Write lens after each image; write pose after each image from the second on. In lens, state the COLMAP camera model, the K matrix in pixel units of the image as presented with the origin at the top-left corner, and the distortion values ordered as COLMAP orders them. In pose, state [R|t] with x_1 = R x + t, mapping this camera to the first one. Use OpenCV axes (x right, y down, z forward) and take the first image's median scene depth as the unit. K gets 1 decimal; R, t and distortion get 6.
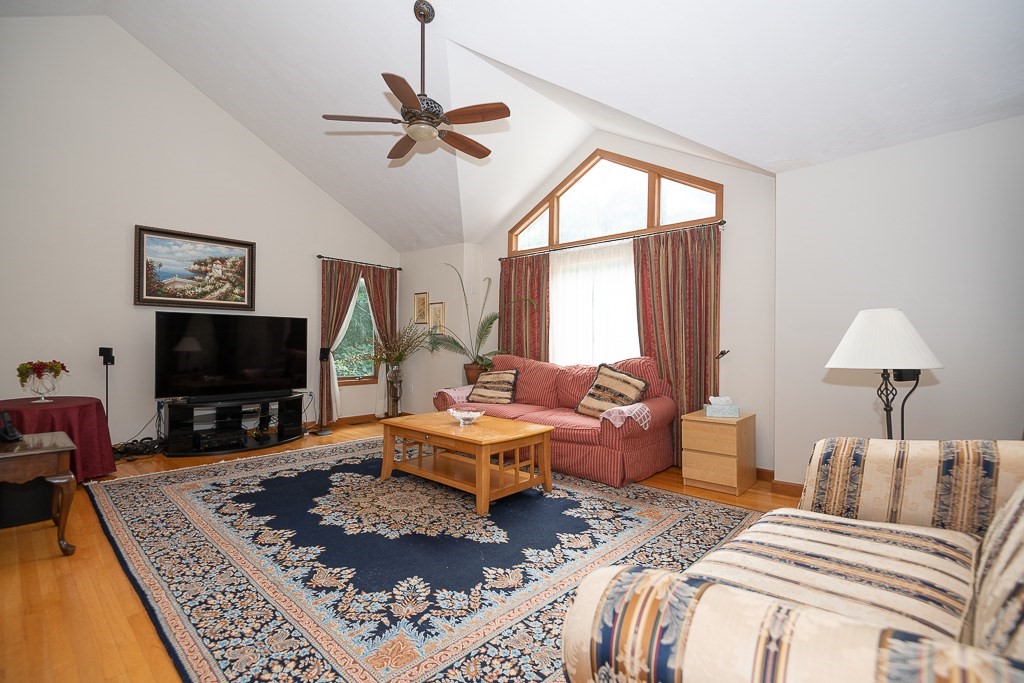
lens RADIAL K [[474.5, 0, 519.4], [0, 474.5, 342.4], [0, 0, 1]] dist [0.007692, -0.008855]
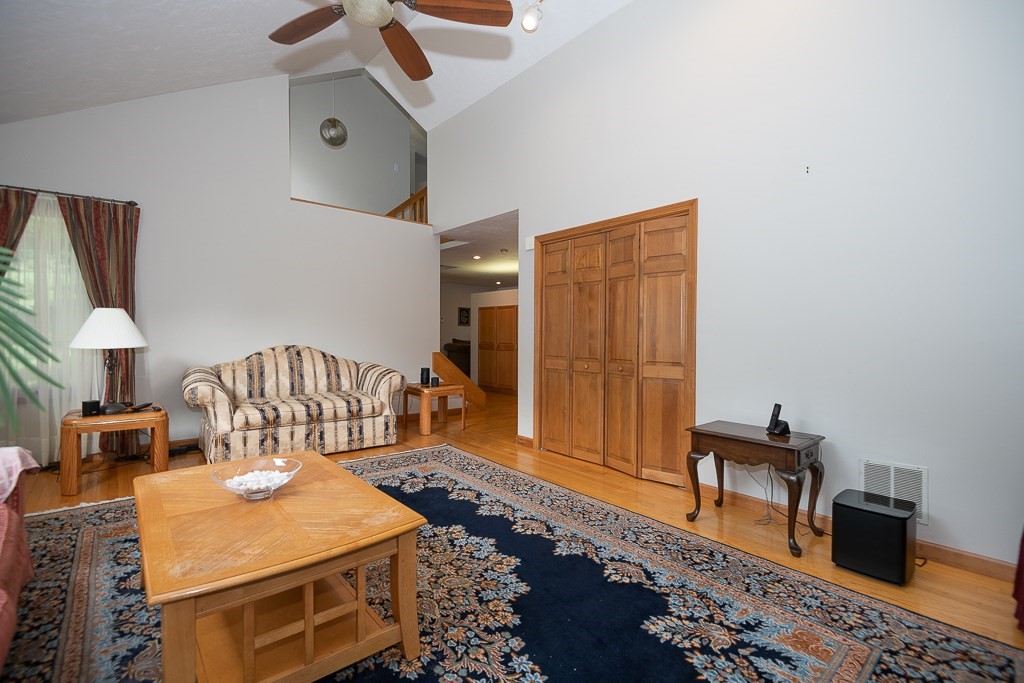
lens RADIAL K [[461.6, 0, 516.3], [0, 461.6, 339.2], [0, 0, 1]] dist [0.021149, -0.013065]
pose [[-0.992303, -0.017097, 0.122649, -0.540865], [-0.015497, 0.999782, 0.013992, -0.006182], [-0.122861, 0.011984, -0.992352, 1.786809]]
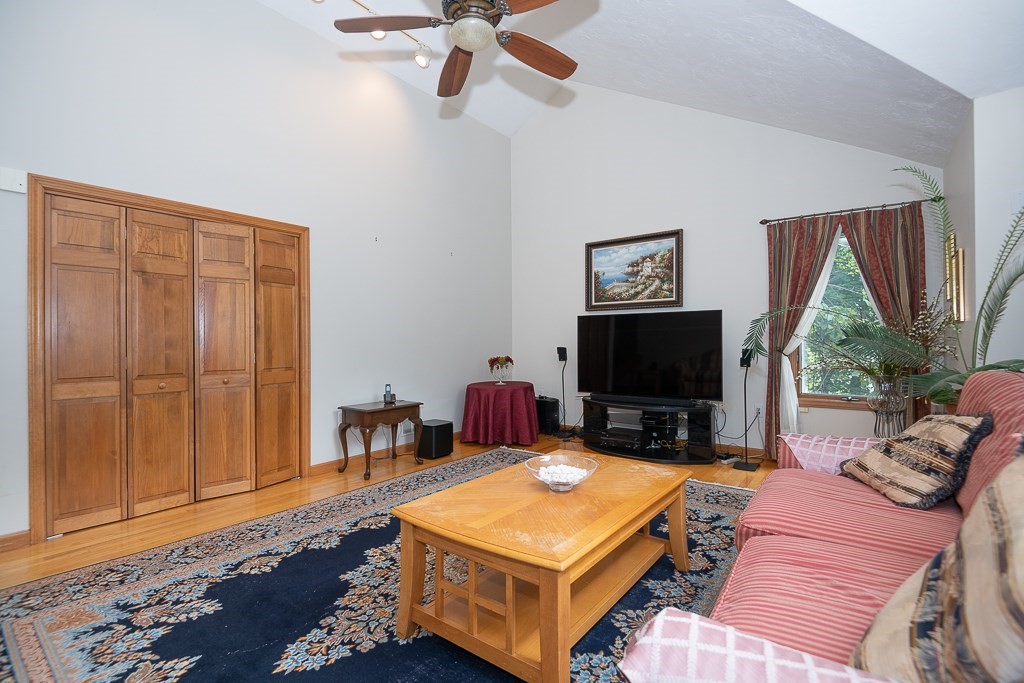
lens RADIAL K [[474.5, 0, 507.8], [0, 474.5, 337.7], [0, 0, 1]] dist [0.007692, -0.008855]
pose [[0.072352, -0.015255, -0.997262, 0.534599], [0.006924, 0.999867, -0.014793, 0.004227], [0.997355, -0.005835, 0.072448, 1.106919]]
